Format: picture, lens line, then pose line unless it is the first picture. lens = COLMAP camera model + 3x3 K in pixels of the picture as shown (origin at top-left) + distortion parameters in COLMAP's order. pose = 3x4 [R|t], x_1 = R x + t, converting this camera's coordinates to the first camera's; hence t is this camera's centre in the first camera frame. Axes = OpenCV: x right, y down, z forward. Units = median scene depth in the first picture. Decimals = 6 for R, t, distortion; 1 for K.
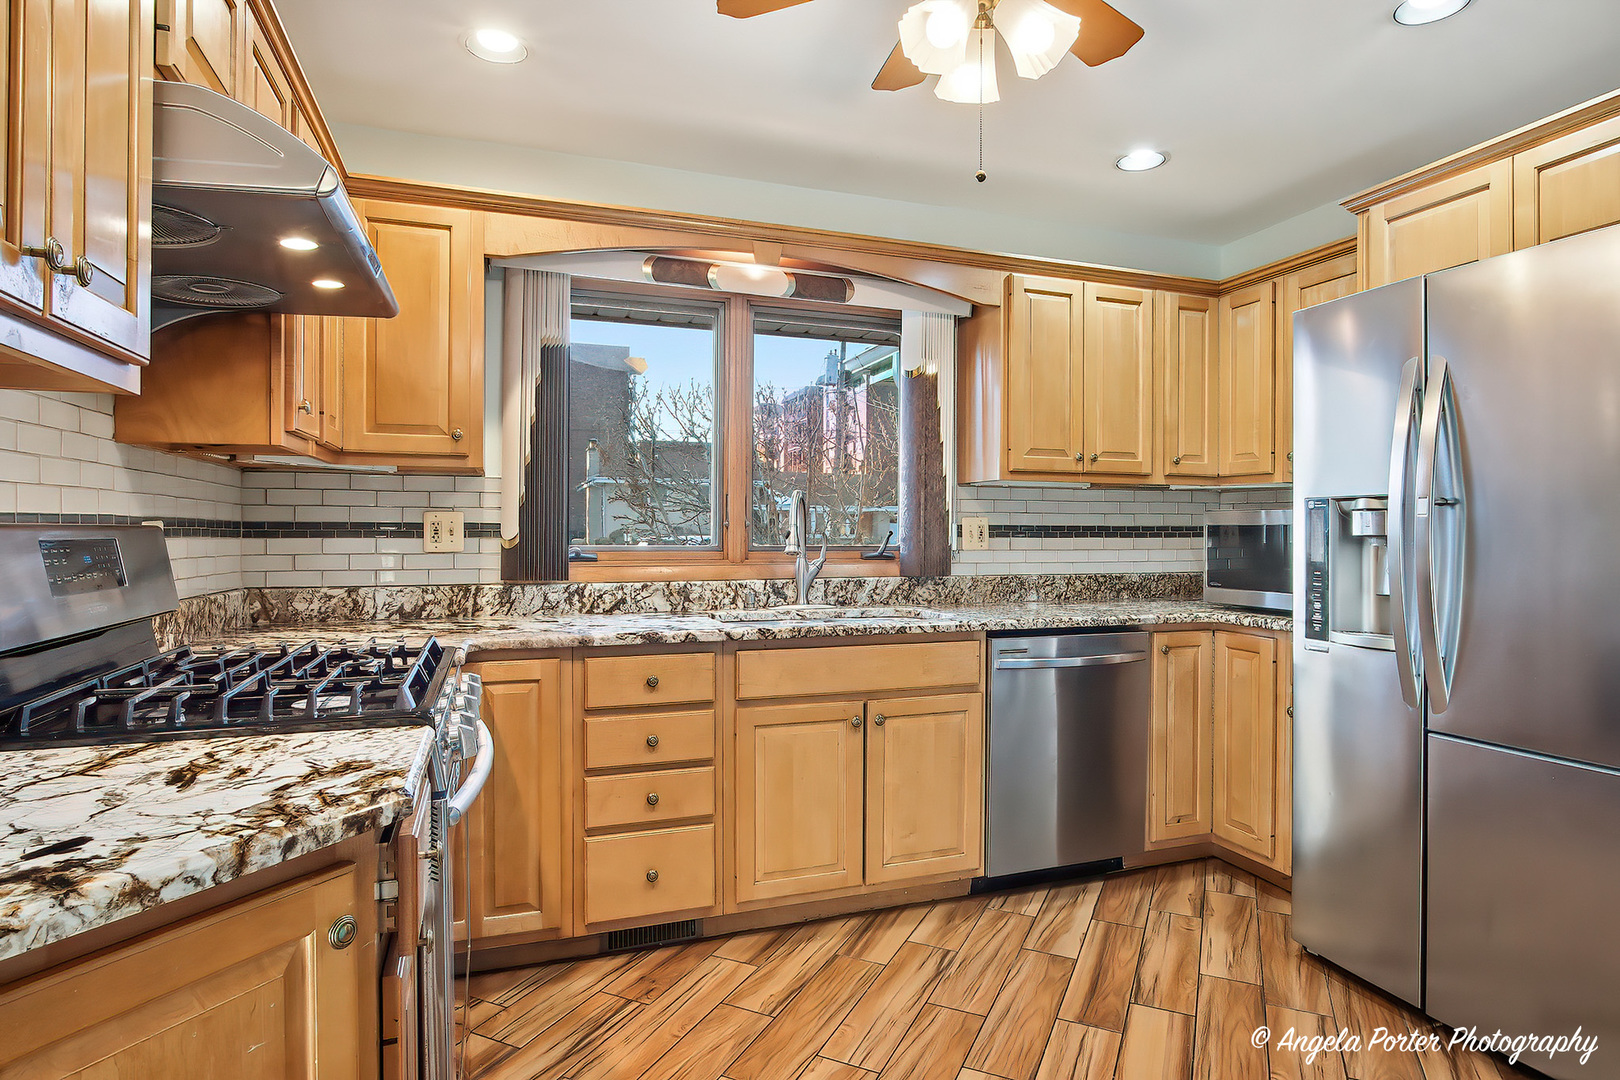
lens RADIAL K [[865.3, 0, 766.0], [0, 865.3, 542.3], [0, 0, 1]] dist [-0.015514, 0.000326]
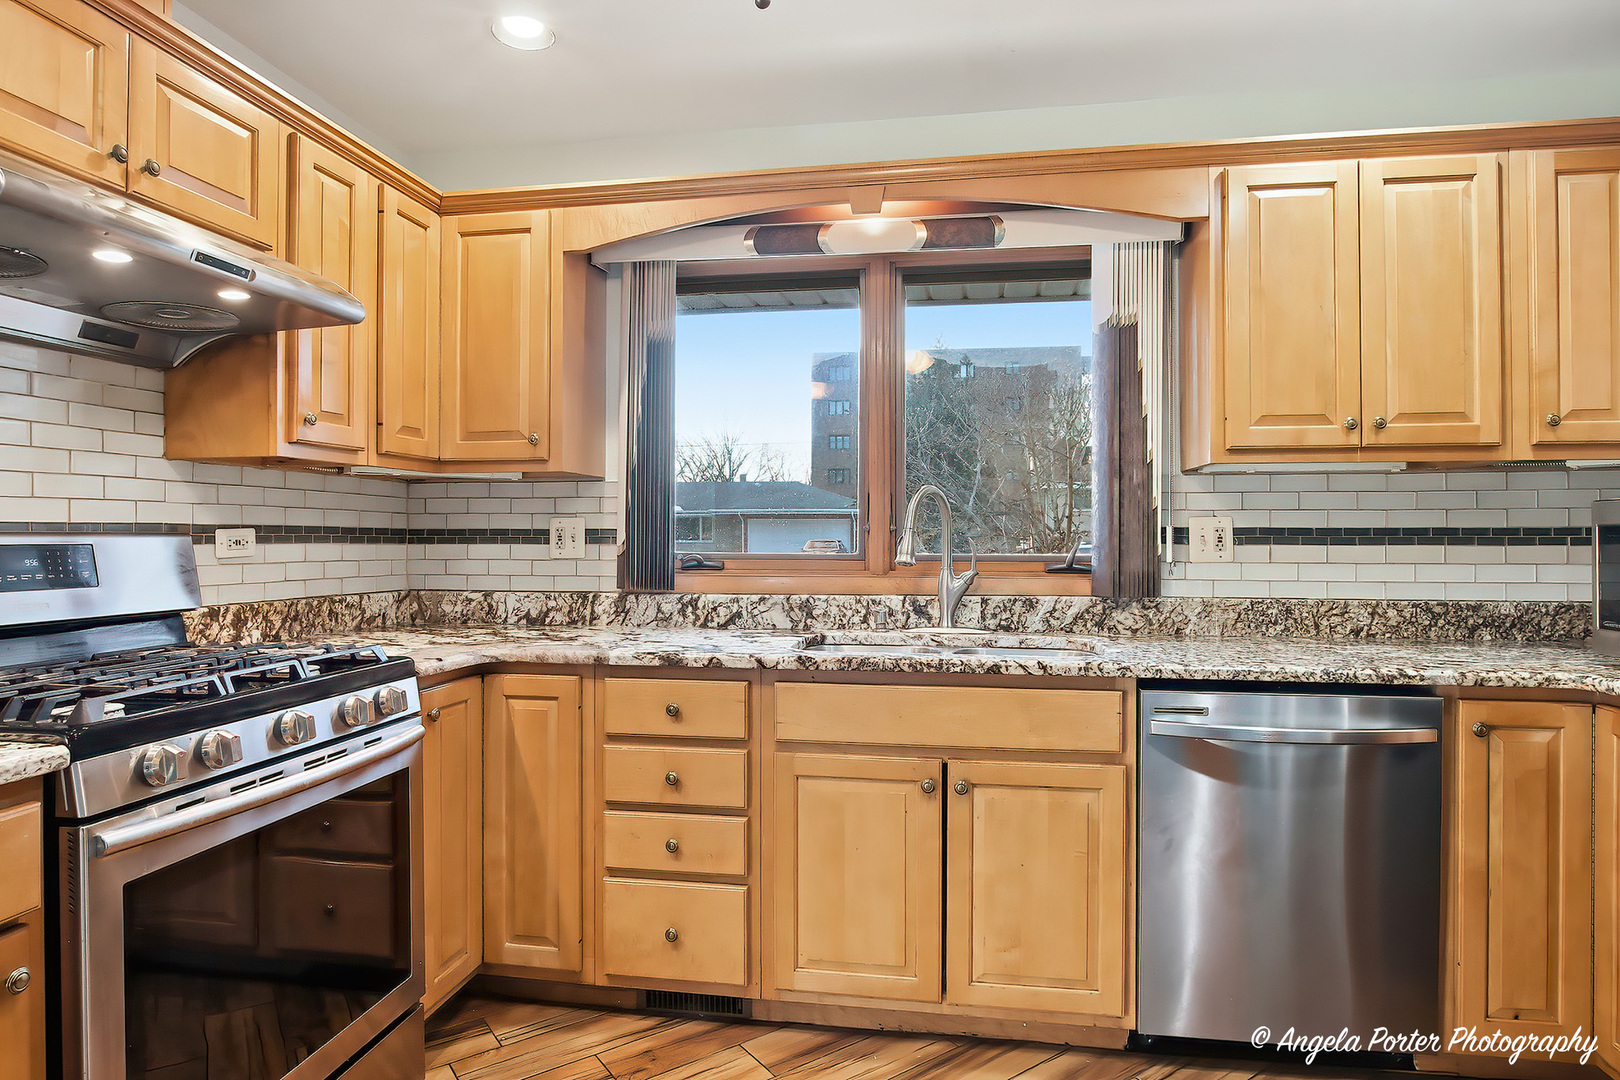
lens RADIAL K [[865.3, 0, 815.5], [0, 865.3, 535.9], [0, 0, 1]] dist [-0.015514, 0.000326]
pose [[0.885393, -0.003143, -0.464833, 0.340537], [-0.004365, 0.999877, -0.015075, -0.000978], [0.464823, 0.015376, 0.885270, 0.252314]]
